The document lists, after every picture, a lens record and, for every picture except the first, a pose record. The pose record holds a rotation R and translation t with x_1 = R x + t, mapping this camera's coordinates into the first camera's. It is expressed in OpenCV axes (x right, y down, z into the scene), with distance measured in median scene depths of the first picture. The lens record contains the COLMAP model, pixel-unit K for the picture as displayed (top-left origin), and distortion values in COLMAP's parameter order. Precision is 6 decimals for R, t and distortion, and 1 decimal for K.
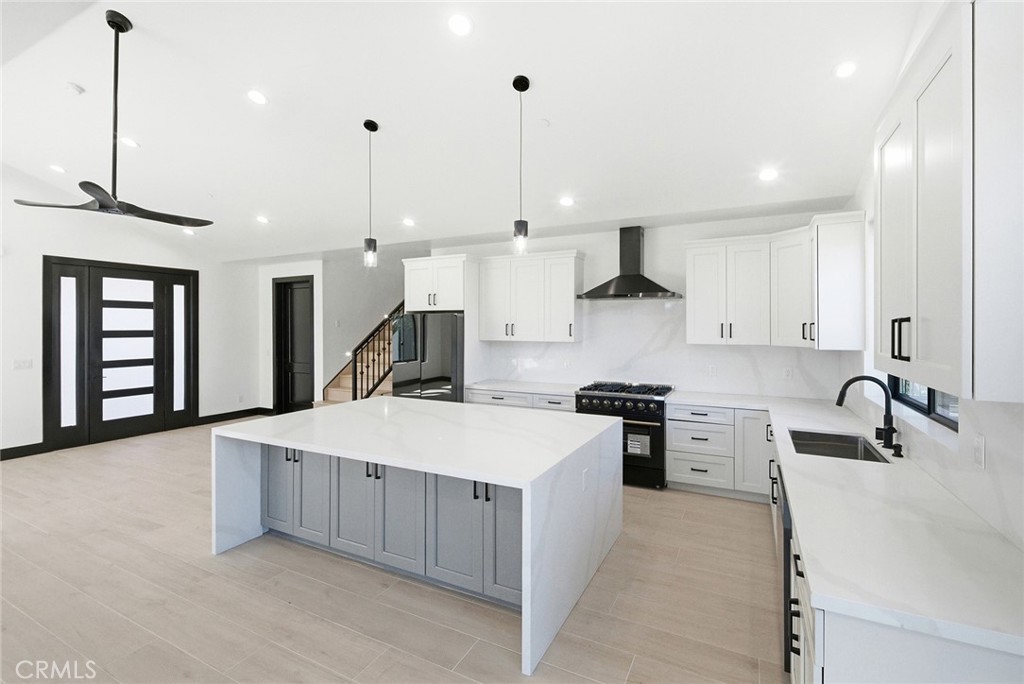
lens RADIAL K [[453.0, 0, 521.2], [0, 453.0, 327.9], [0, 0, 1]] dist [0.001371, -0.000226]
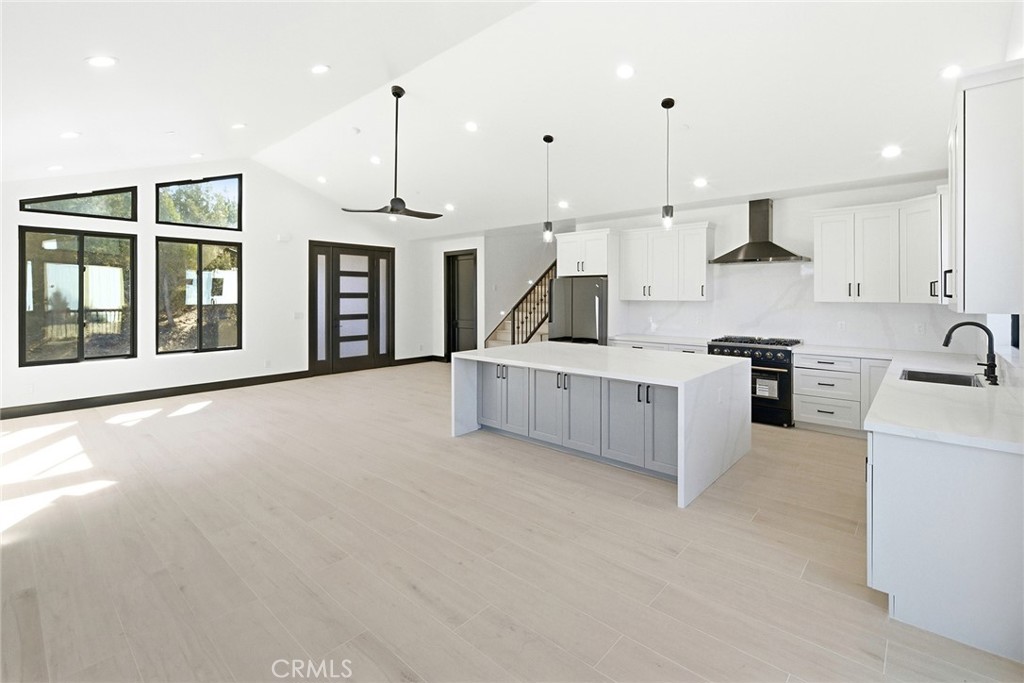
lens RADIAL K [[456.6, 0, 515.6], [0, 456.6, 297.5], [0, 0, 1]] dist [0.001249, -0.000392]
pose [[0.966275, 0.001567, -0.257506, -0.050236], [-0.001066, 0.999997, 0.002083, 0.019380], [0.257508, -0.001738, 0.966274, -0.241582]]
